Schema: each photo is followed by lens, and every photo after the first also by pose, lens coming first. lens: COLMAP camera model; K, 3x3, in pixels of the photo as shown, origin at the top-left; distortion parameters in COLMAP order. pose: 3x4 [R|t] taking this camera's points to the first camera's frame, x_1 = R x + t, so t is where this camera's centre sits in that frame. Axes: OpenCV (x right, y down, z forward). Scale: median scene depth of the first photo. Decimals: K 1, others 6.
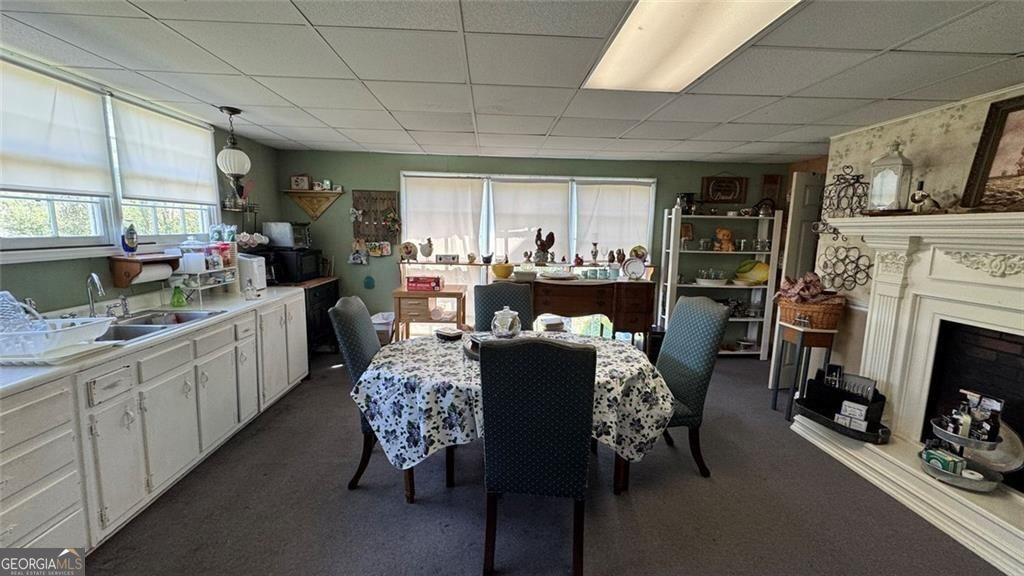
lens RADIAL K [[408.0, 0, 510.9], [0, 408.0, 283.9], [0, 0, 1]] dist [-0.000228, 0.000063]
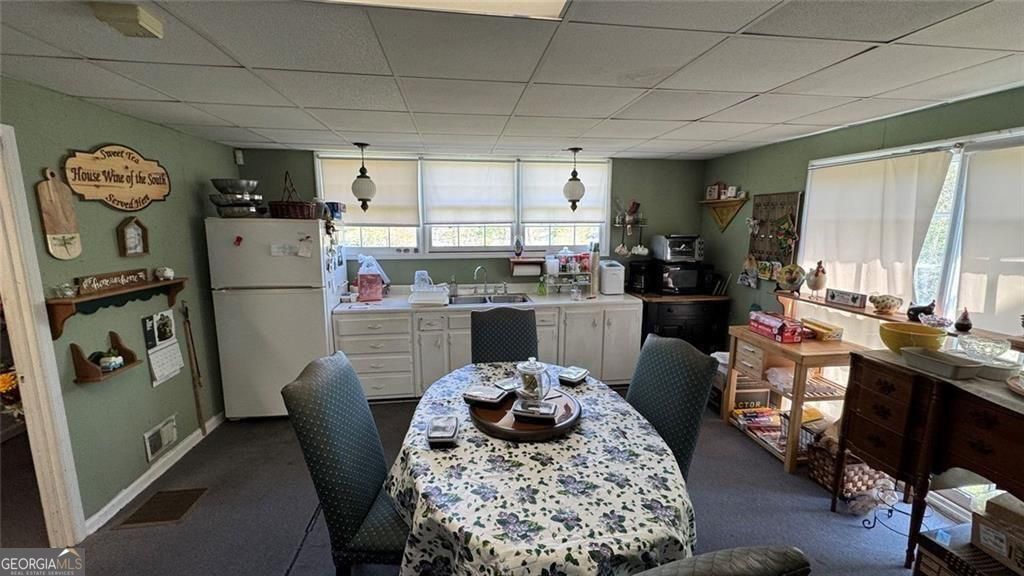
lens RADIAL K [[408.0, 0, 513.0], [0, 408.0, 285.9], [0, 0, 1]] dist [-0.000228, 0.000063]
pose [[0.095298, 0.137390, -0.985922, 0.389965], [-0.132271, 0.983395, 0.124253, -0.091529], [0.986622, 0.118568, 0.111888, 0.463466]]
